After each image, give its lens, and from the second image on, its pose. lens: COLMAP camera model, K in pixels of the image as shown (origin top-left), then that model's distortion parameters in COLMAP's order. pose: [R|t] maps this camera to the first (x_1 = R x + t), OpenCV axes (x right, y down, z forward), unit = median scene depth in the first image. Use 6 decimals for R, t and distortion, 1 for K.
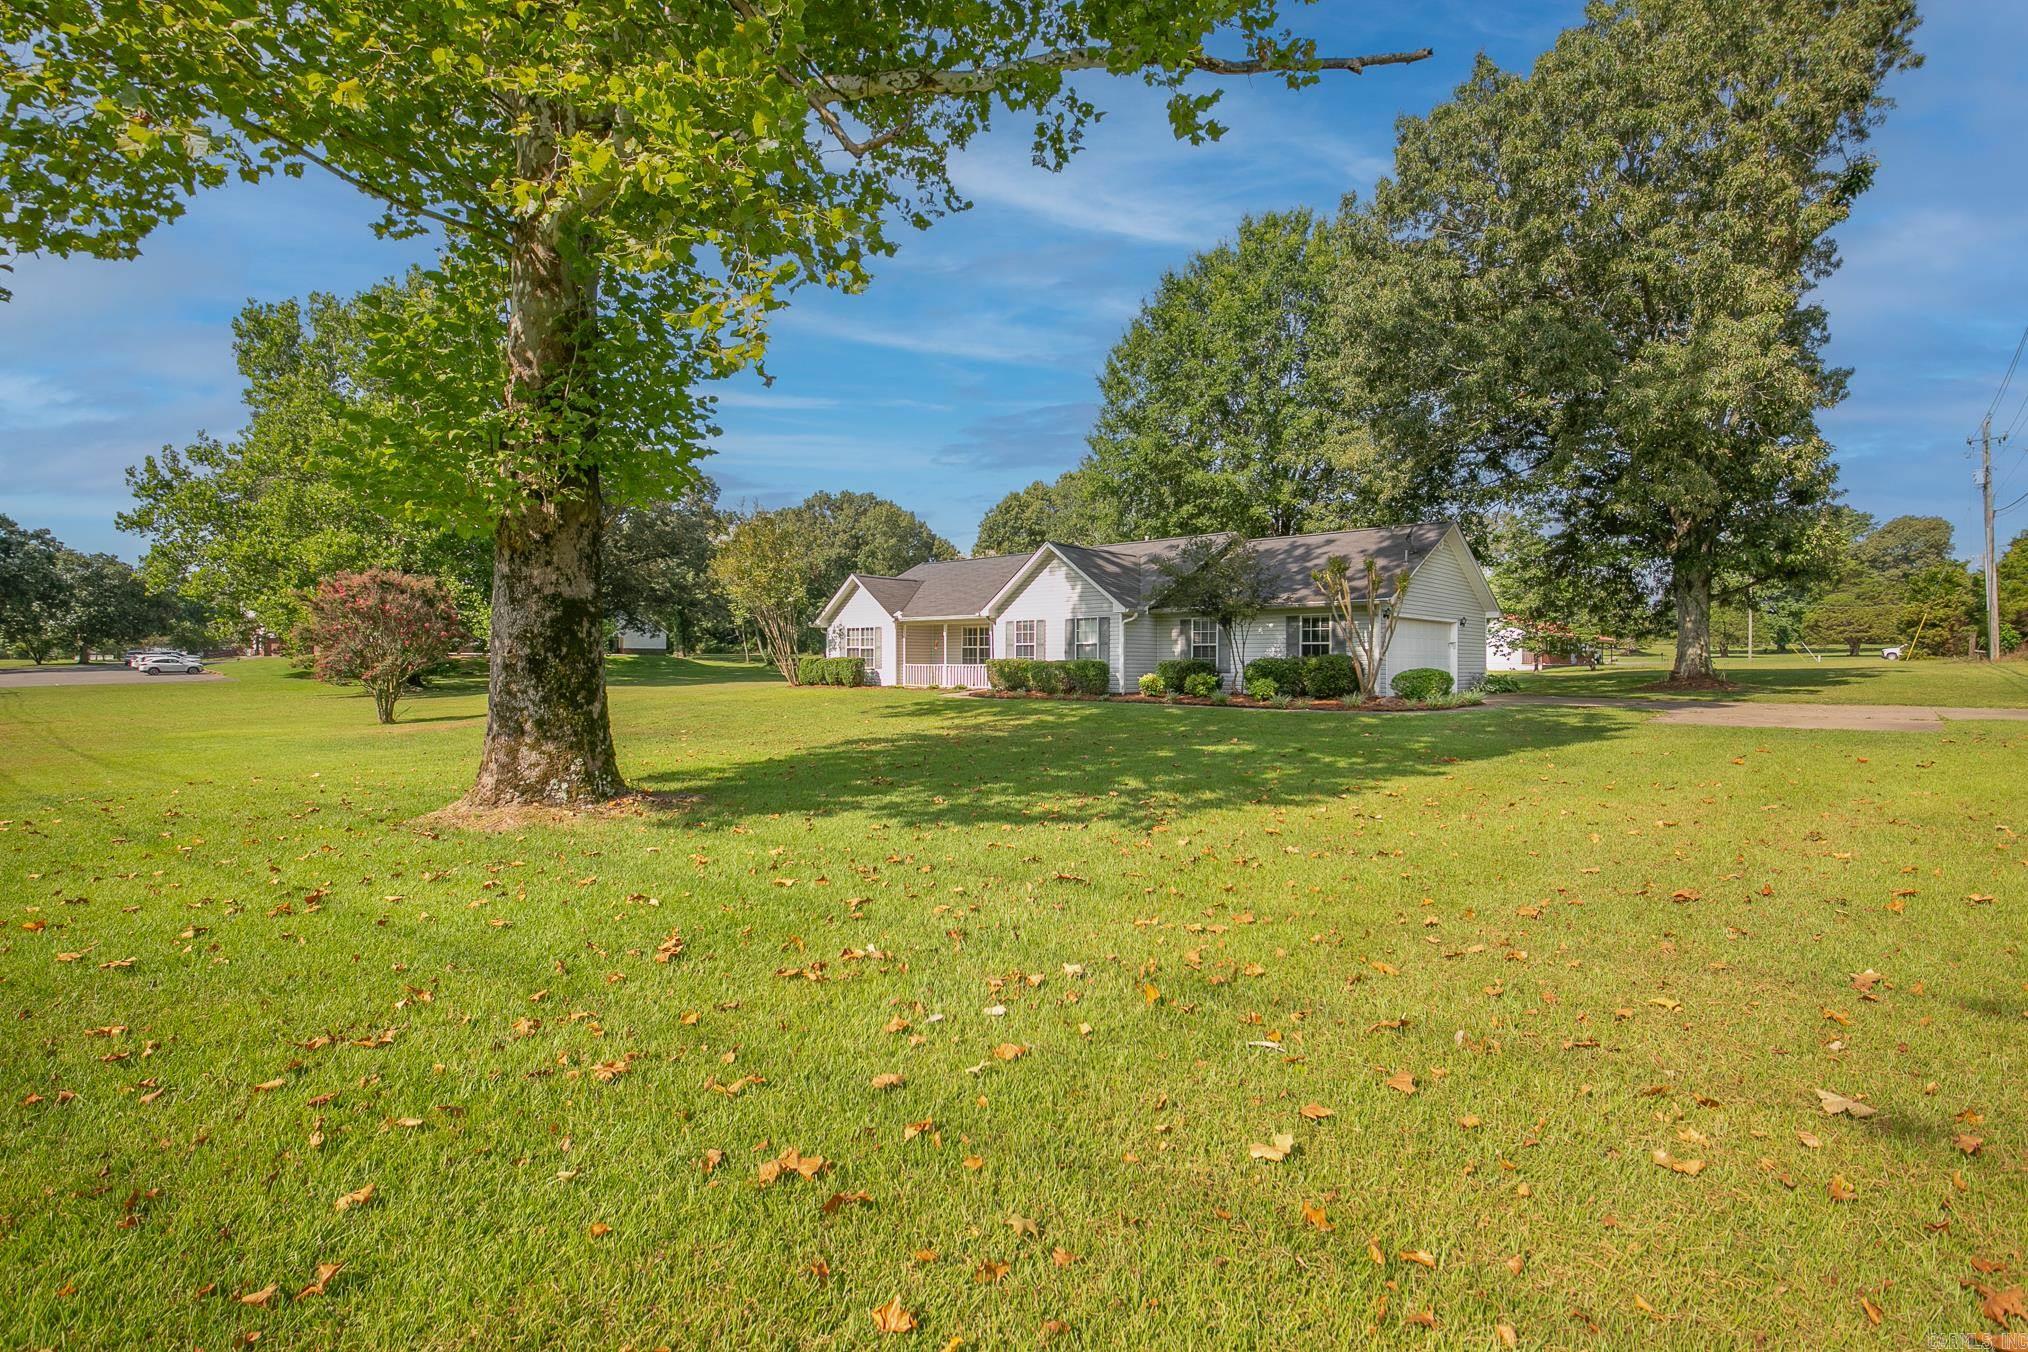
lens RADIAL K [[895.7, 0, 1008.0], [0, 895.7, 669.3], [0, 0, 1]] dist [0.000039, -0.000023]
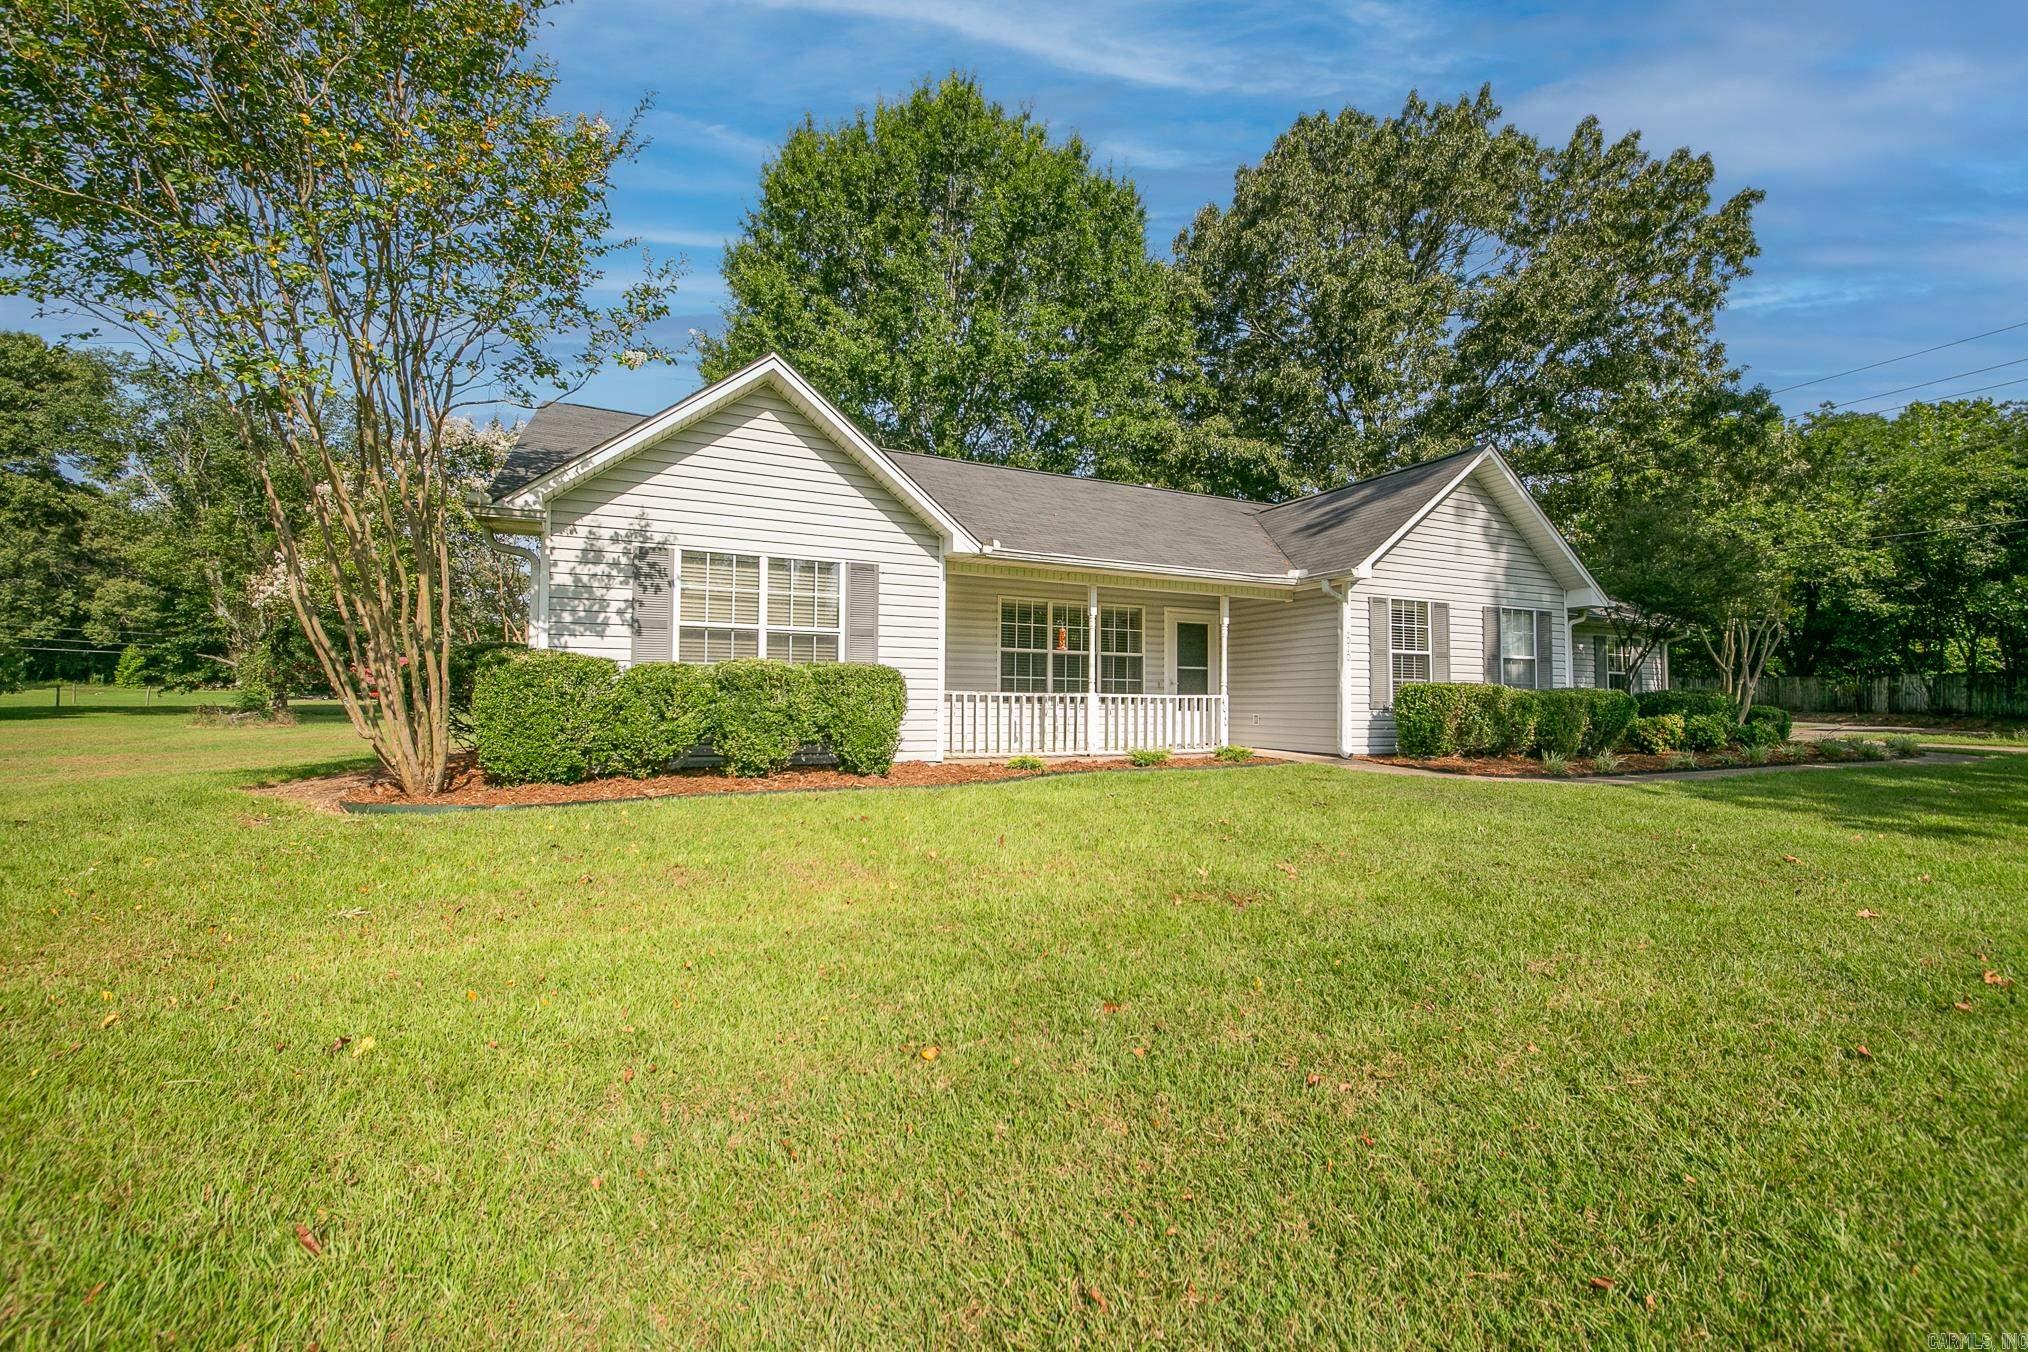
lens RADIAL K [[714.2, 0, 974.4], [0, 714.2, 689.4], [0, 0, 1]] dist [-0.001828, -0.000071]
pose [[0.419985, 0.009095, 0.907486, -0.421297], [-0.003023, 0.999958, -0.008623, -0.004185], [-0.907526, 0.000878, 0.419994, 1.052734]]
